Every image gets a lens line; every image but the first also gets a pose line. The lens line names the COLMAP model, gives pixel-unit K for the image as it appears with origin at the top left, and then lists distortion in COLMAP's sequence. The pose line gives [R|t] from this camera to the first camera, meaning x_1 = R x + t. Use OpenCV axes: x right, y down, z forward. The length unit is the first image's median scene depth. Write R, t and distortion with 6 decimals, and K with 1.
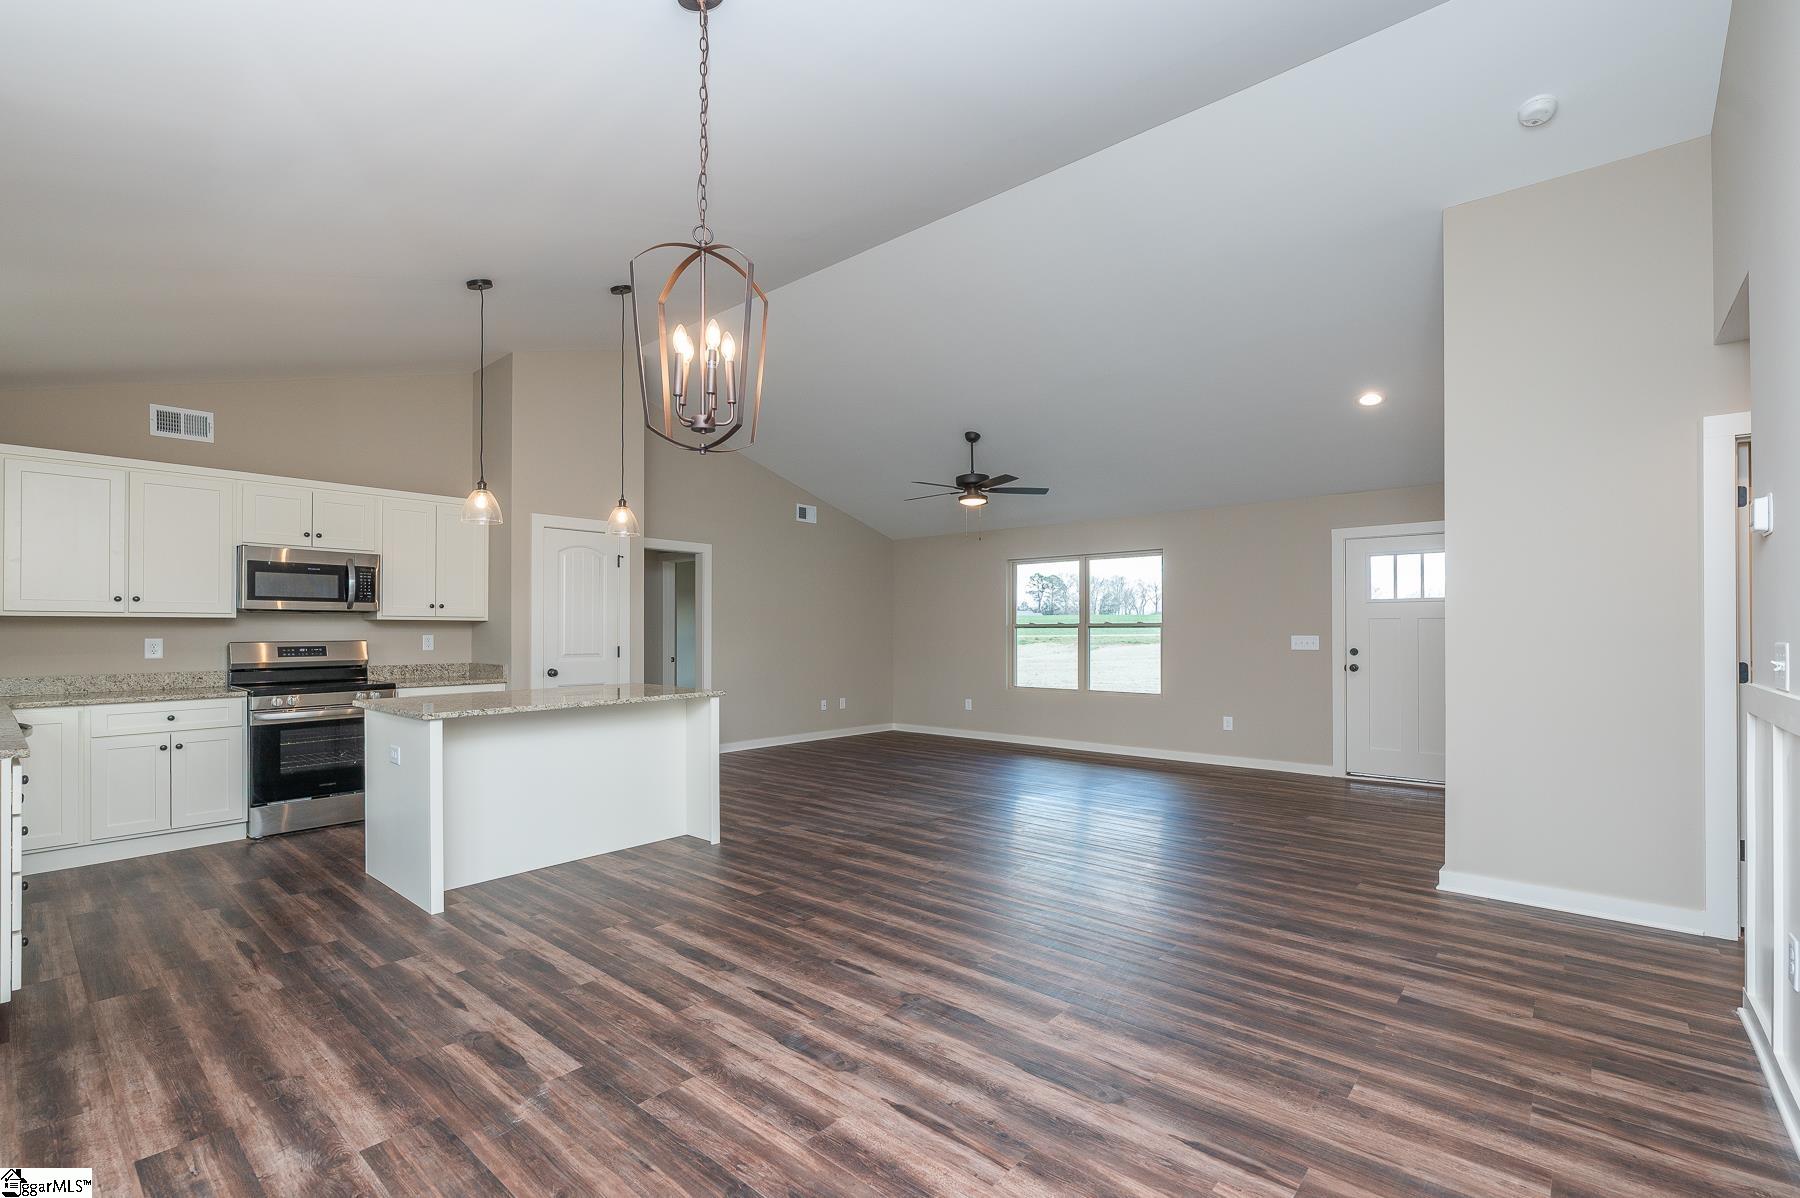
lens RADIAL K [[765.3, 0, 846.5], [0, 765.3, 633.2], [0, 0, 1]] dist [0.004540, 0.000108]
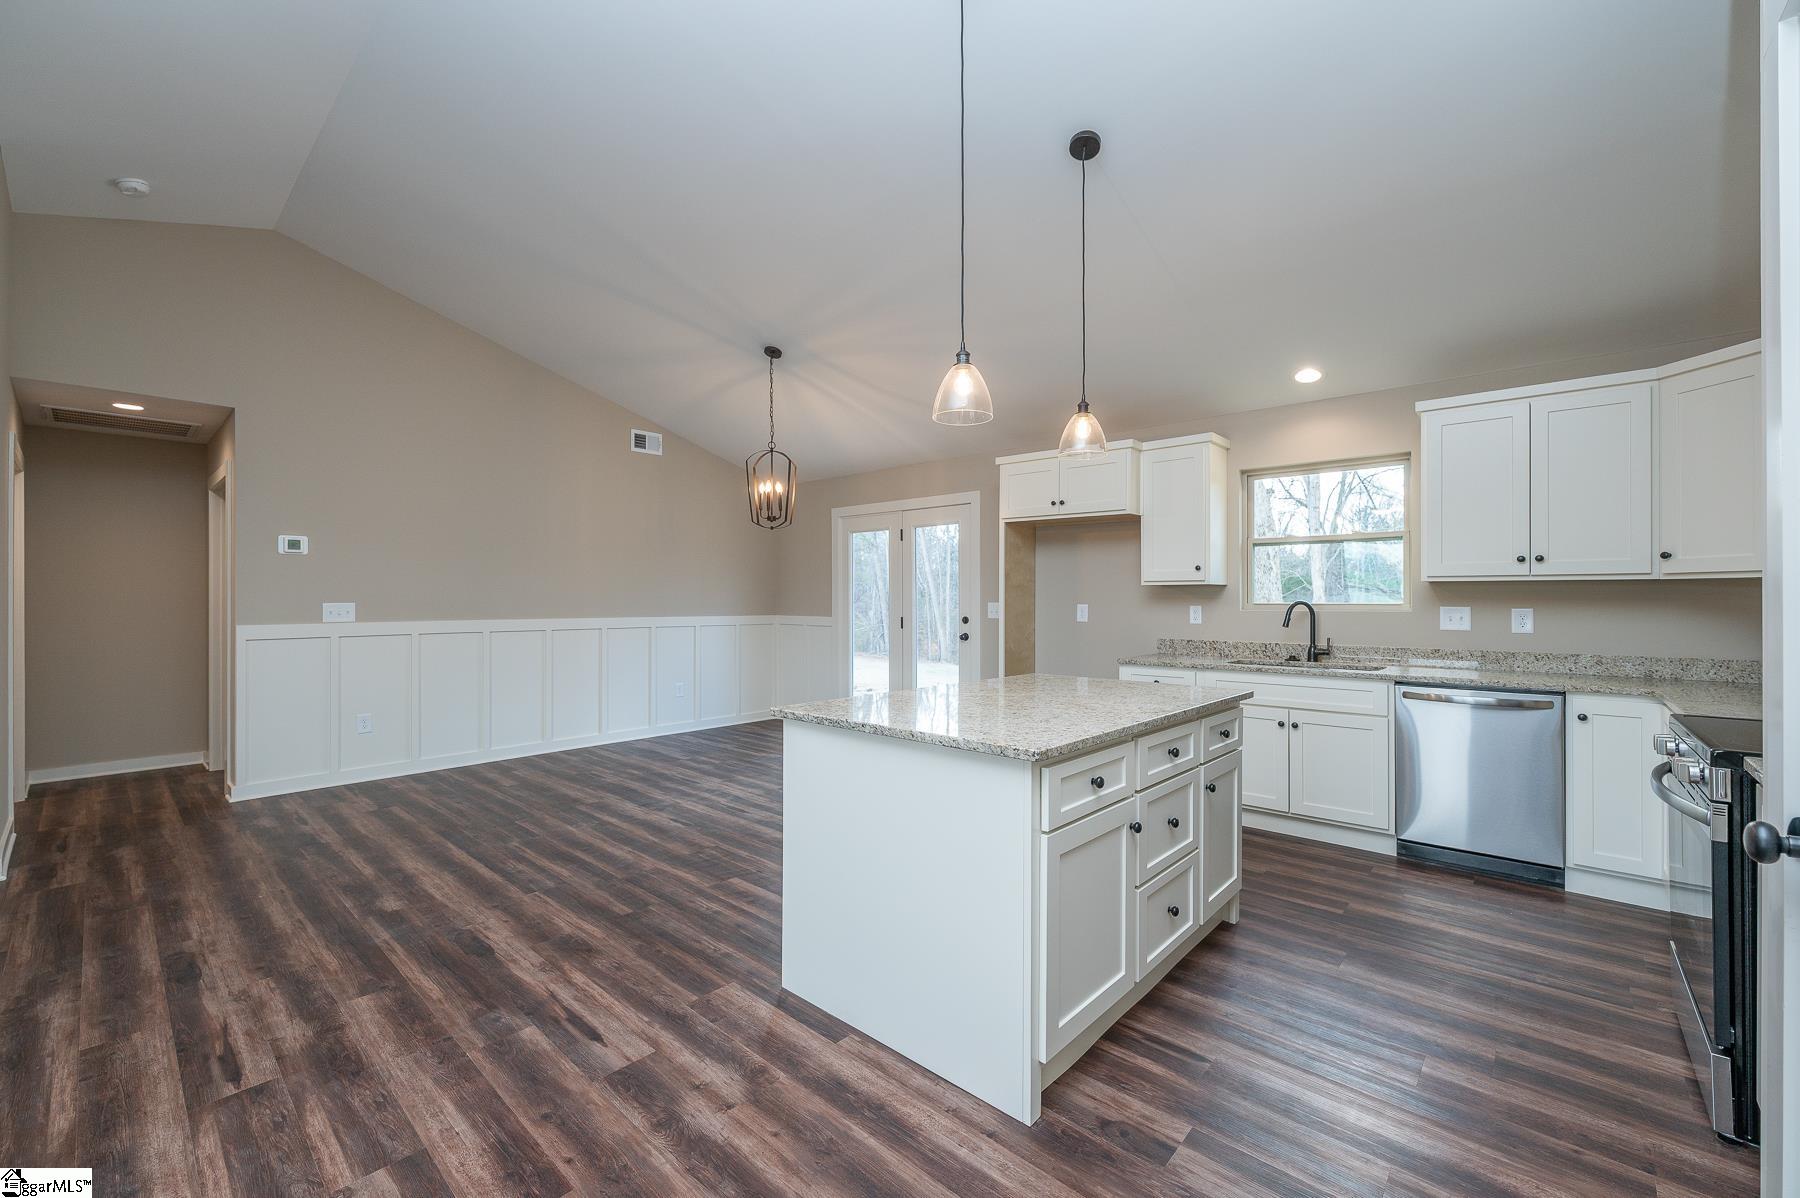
lens RADIAL K [[720.4, 0, 892.4], [0, 720.4, 595.4], [0, 0, 1]] dist [0.001032, 0.000243]
pose [[-0.999304, -0.003520, -0.037147, -0.188747], [-0.003226, 0.999963, -0.007954, 0.000429], [0.037174, -0.007828, -0.999278, 1.296988]]
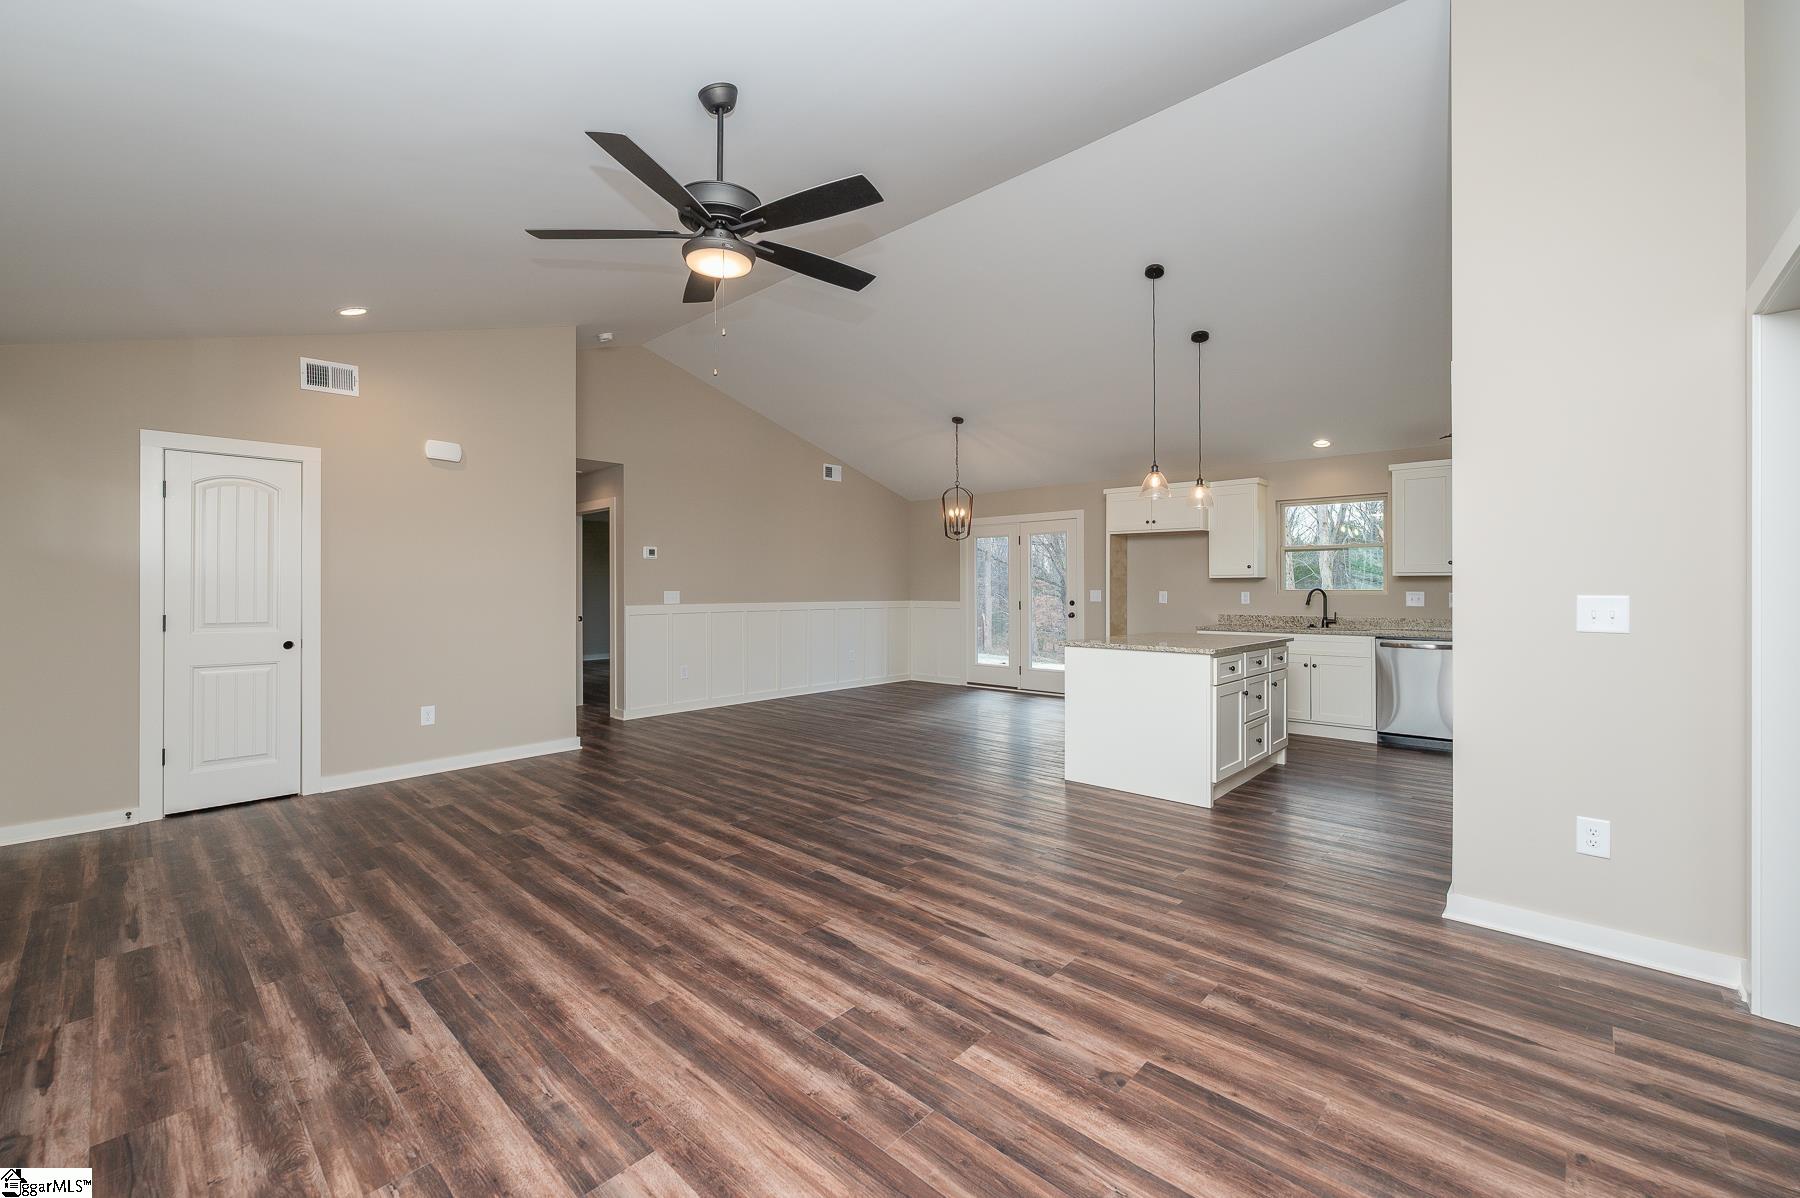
lens RADIAL K [[720.4, 0, 873.7], [0, 720.4, 606.8], [0, 0, 1]] dist [0.001032, 0.000243]
pose [[-0.999893, 0.000701, -0.014613, 0.108996], [0.000275, 0.999575, 0.029146, -0.005765], [0.014628, 0.029139, -0.999468, 1.741358]]
